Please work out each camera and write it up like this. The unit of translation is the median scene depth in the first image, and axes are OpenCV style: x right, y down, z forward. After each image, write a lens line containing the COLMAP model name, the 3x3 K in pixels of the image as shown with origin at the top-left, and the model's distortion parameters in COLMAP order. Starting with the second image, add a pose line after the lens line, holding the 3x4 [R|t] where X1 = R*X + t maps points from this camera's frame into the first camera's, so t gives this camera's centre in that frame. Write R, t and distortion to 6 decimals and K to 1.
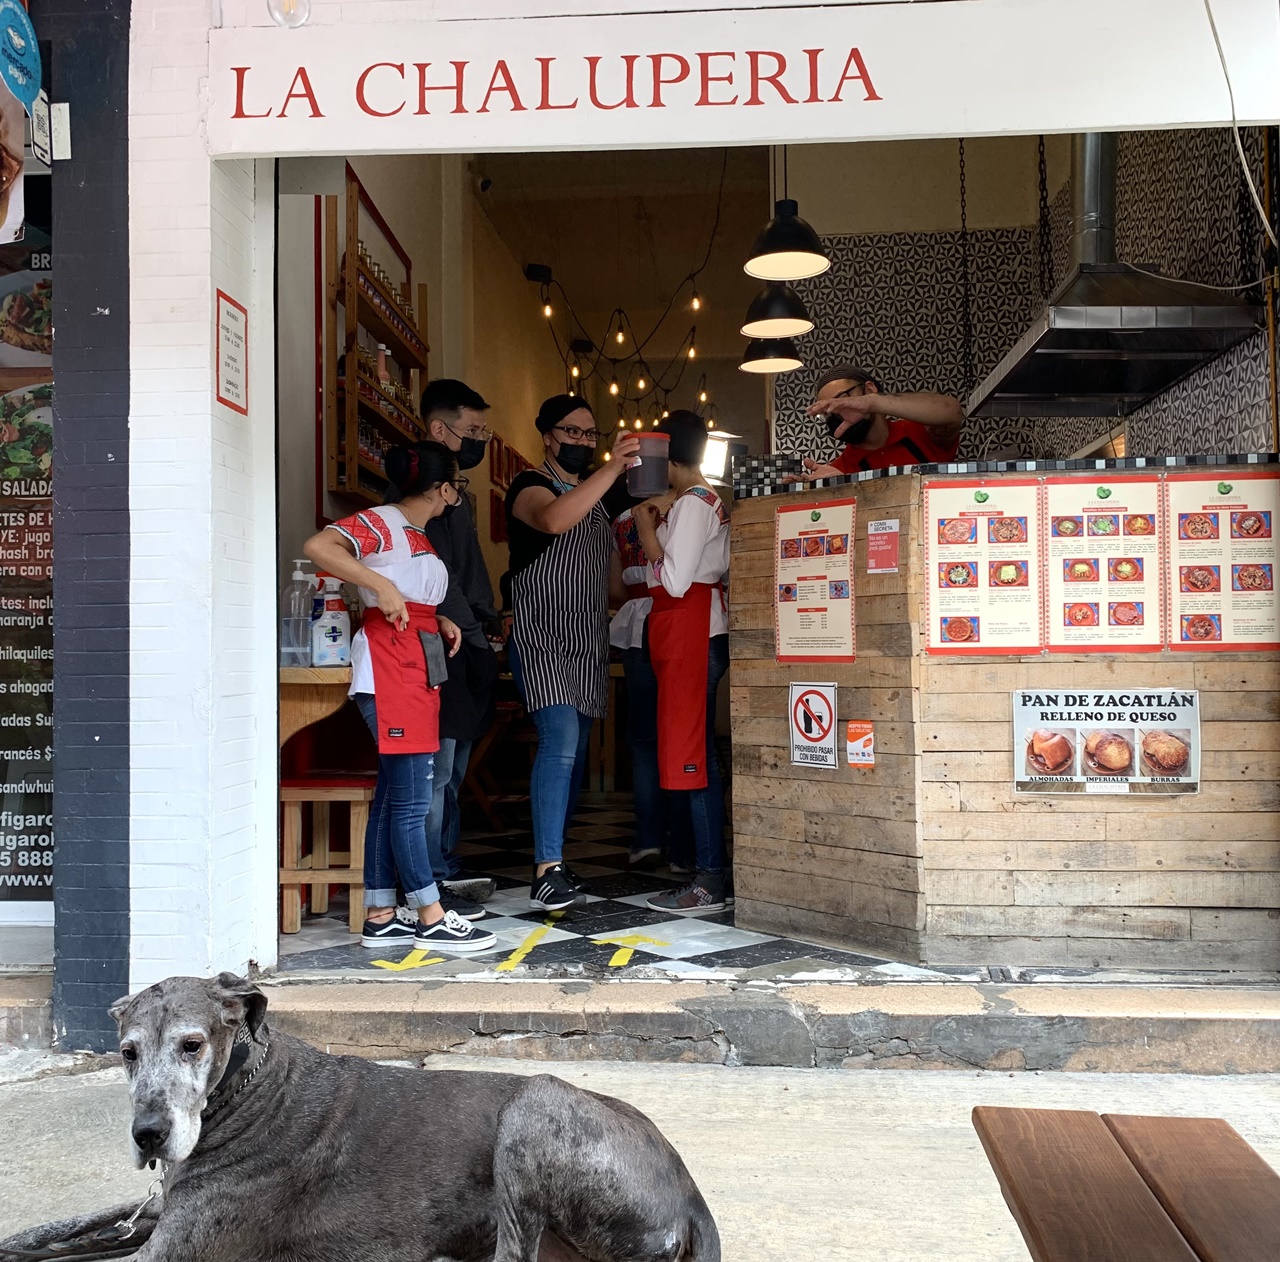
lens RADIAL K [[1339.4, 0, 640.0], [0, 1339.4, 631.0], [0, 0, 1]] dist [0.008922, -0.056610]
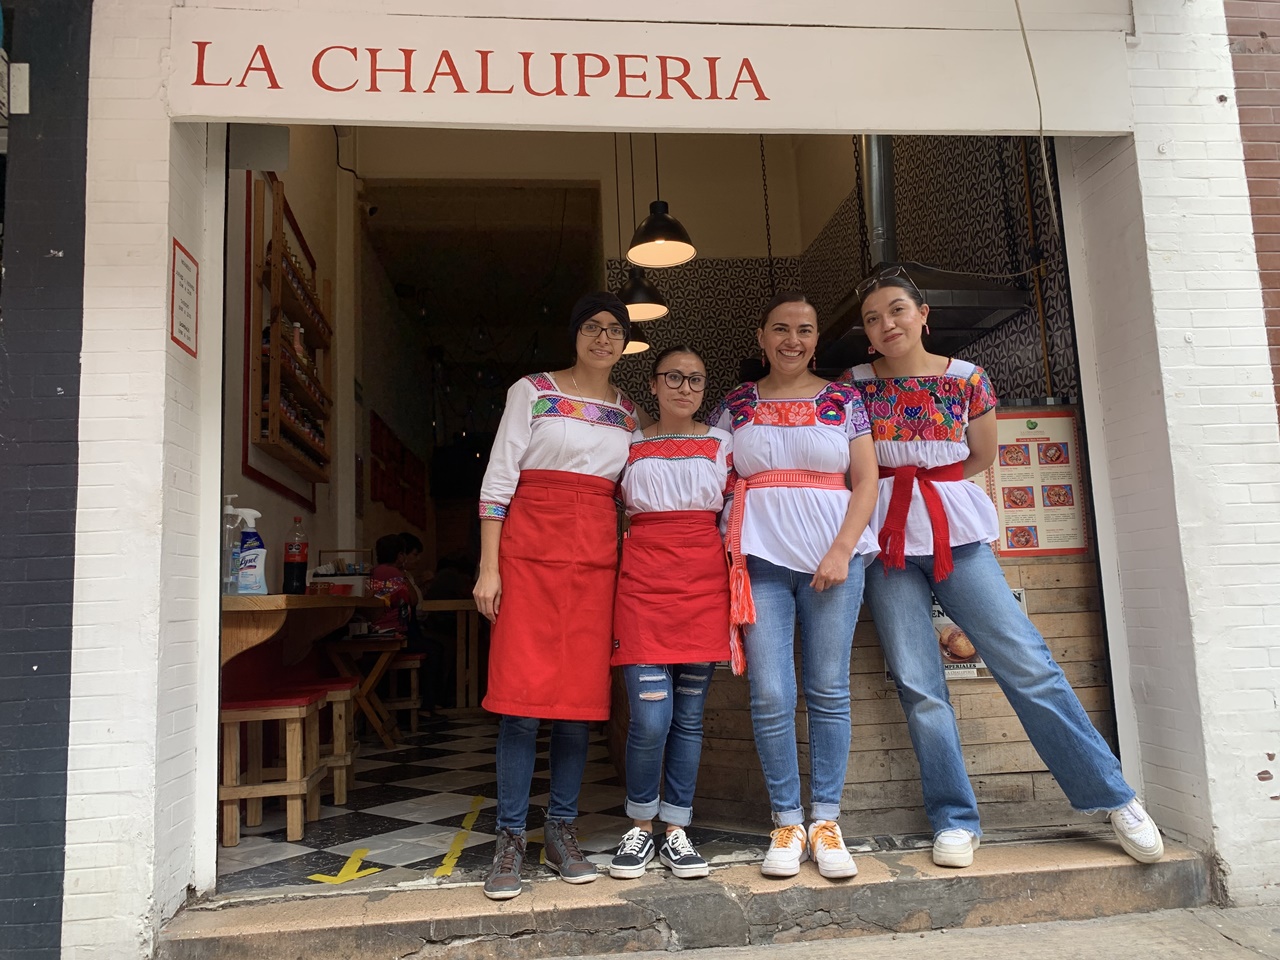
lens RADIAL K [[989.7, 0, 629.7], [0, 989.7, 472.0], [0, 0, 1]] dist [-0.010874, 0.001804]
pose [[0.982481, -0.007939, 0.186192, -0.107328], [0.029770, 0.992948, -0.114749, 0.033031], [-0.183969, 0.118282, 0.975789, 0.186934]]
